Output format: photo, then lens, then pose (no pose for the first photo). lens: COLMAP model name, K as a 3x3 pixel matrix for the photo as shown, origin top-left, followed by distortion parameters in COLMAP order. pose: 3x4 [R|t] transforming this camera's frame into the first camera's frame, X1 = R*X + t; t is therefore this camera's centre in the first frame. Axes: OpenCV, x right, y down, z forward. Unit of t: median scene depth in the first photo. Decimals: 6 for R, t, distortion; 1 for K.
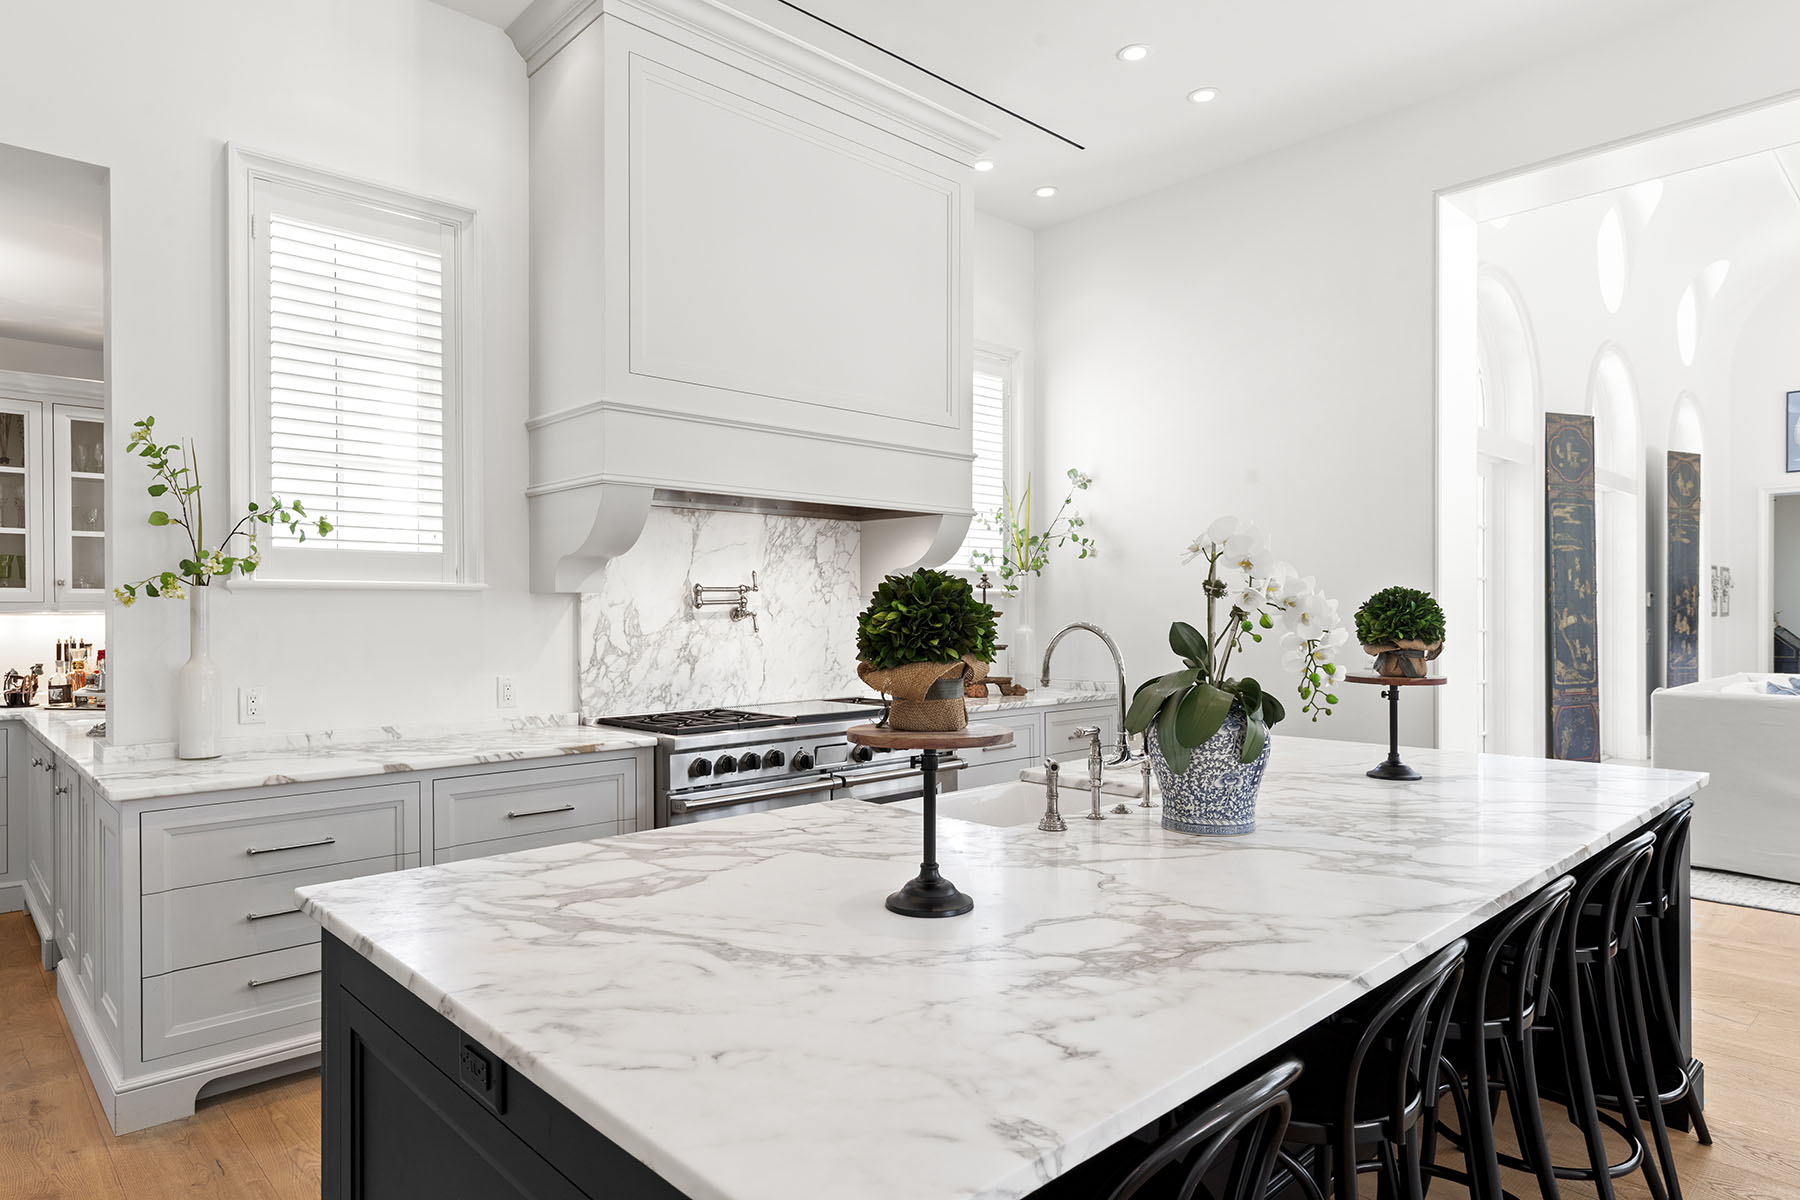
lens RADIAL K [[1050.4, 0, 877.7], [0, 1050.4, 611.6], [0, 0, 1]] dist [0.001342, 0.001605]
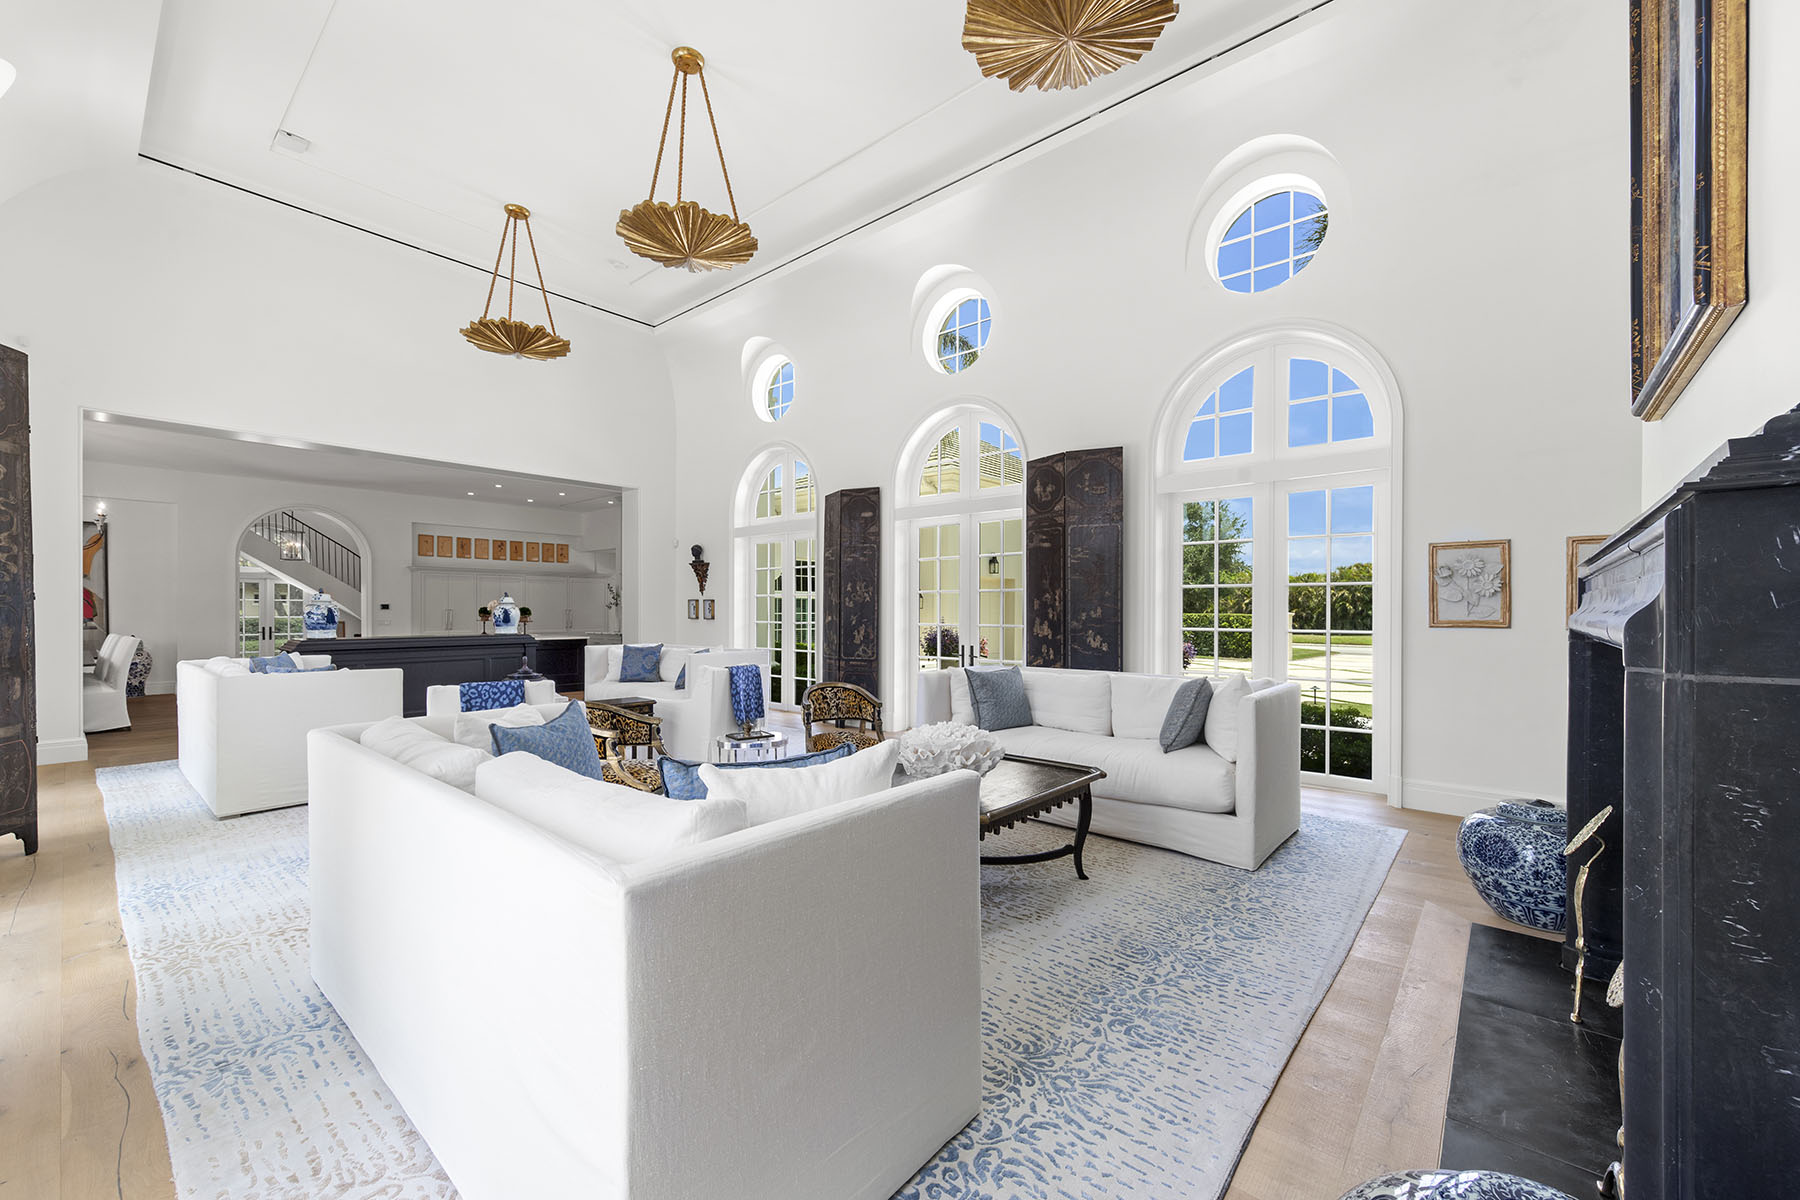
lens RADIAL K [[715.2, 0, 900.7], [0, 715.2, 614.7], [0, 0, 1]] dist [0.002208, 0.000626]
pose [[0.121677, 0.011310, -0.992505, 3.143799], [-0.001006, 0.999936, 0.011271, -0.017921], [0.992569, -0.000373, 0.121681, 1.686222]]
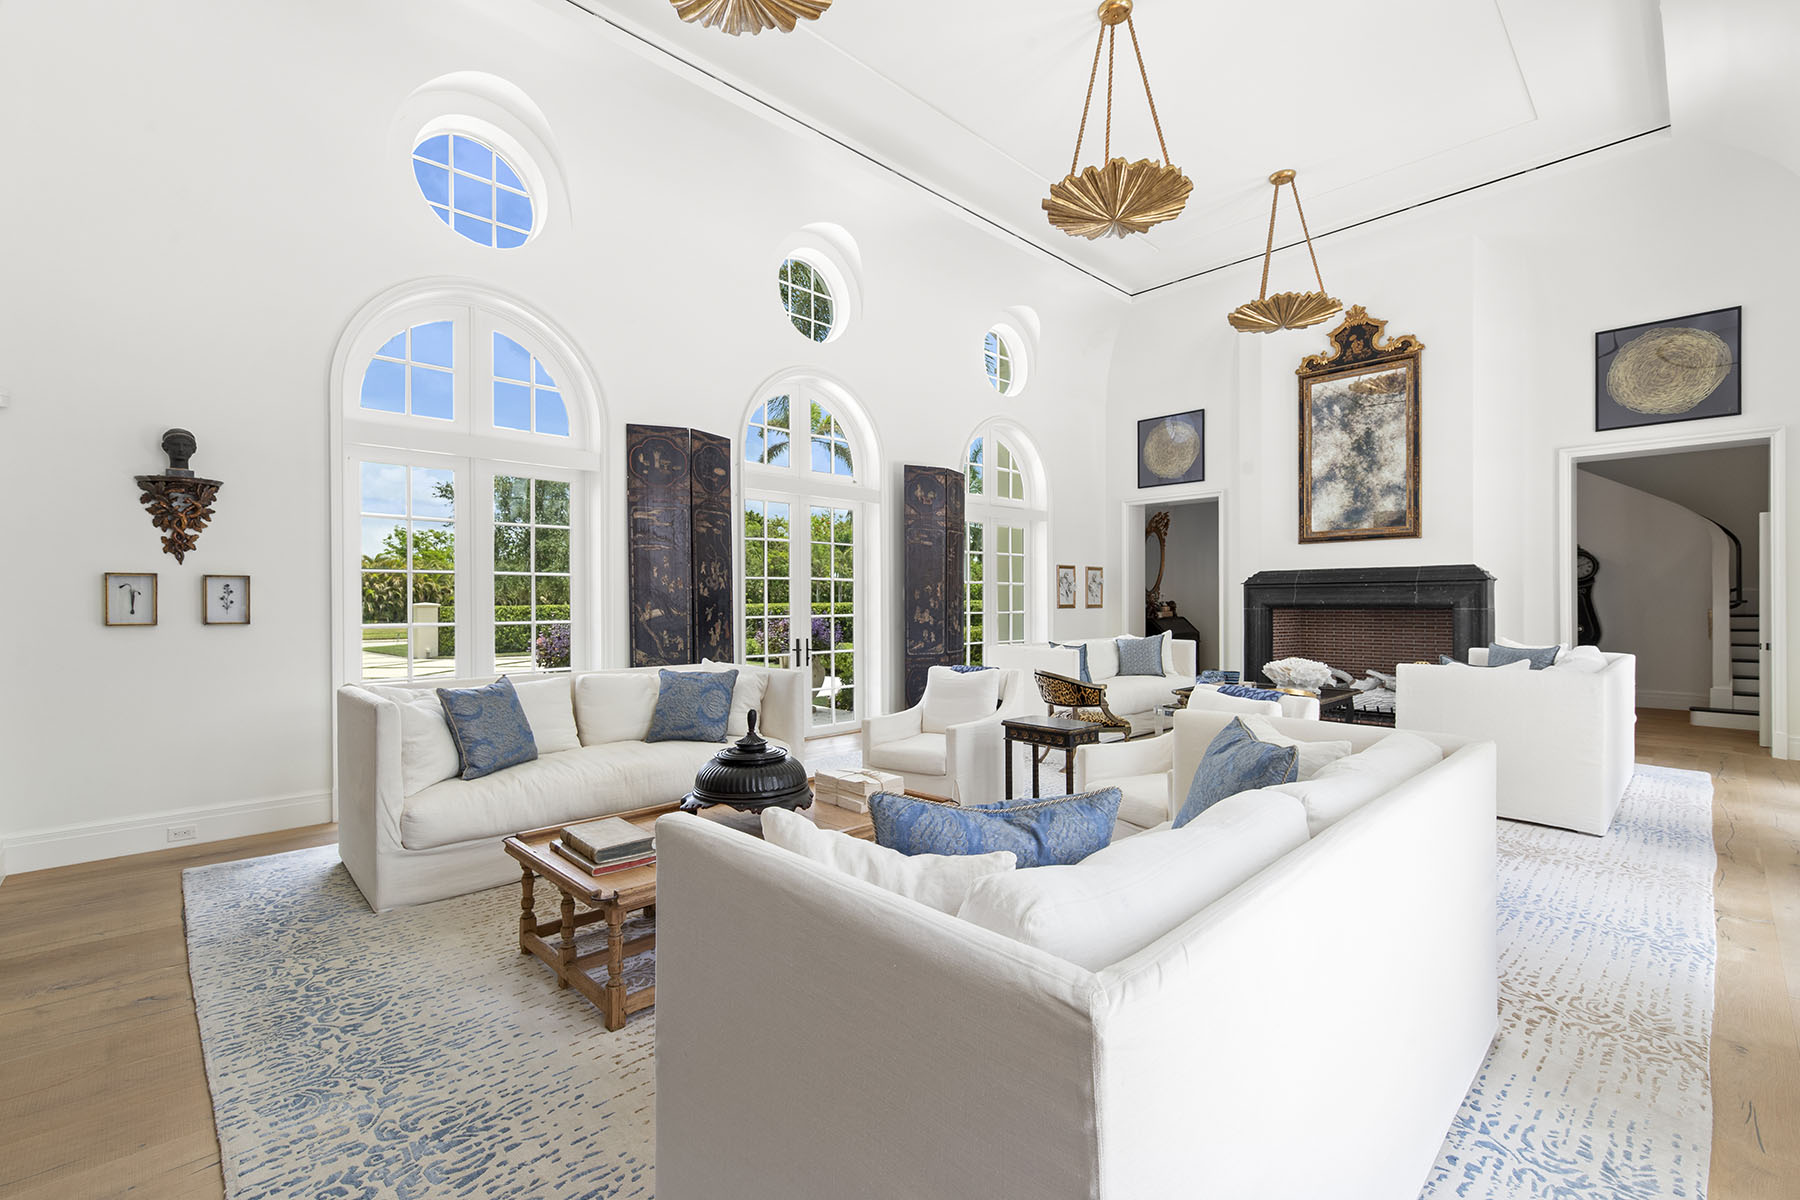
lens RADIAL K [[785.7, 0, 897.7], [0, 785.7, 594.8], [0, 0, 1]] dist [0.020068, -0.000132]
pose [[0.999992, 0.002401, 0.003319, 1.595623], [-0.002381, 0.999978, -0.006143, -0.010958], [-0.003334, 0.006135, 0.999976, 0.304828]]
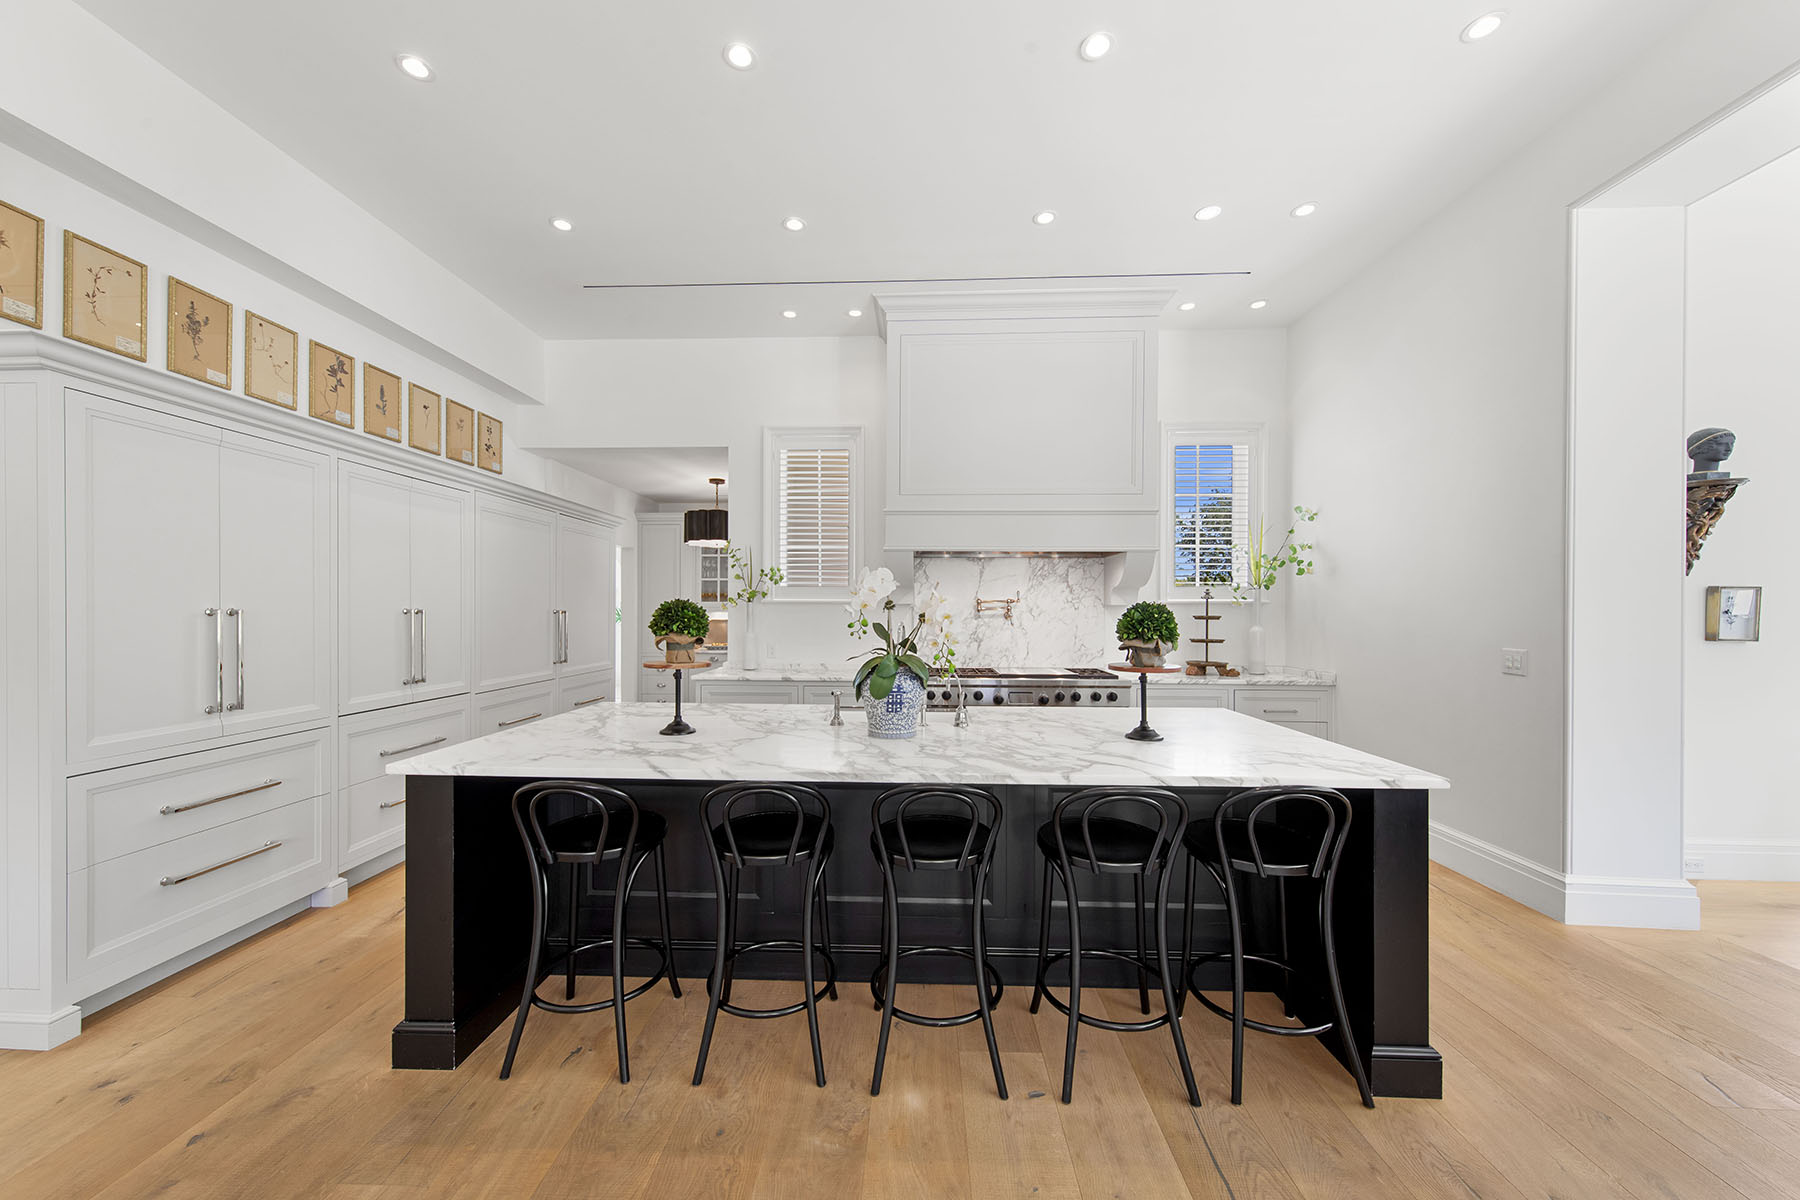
lens RADIAL K [[660.5, 0, 896.7], [0, 660.5, 612.3], [0, 0, 1]] dist [0.003228, -0.000148]
pose [[0.698126, 0.007899, -0.715931, 0.566251], [-0.006494, 0.999968, 0.004701, -0.007528], [0.715945, 0.001368, 0.698155, 0.097409]]
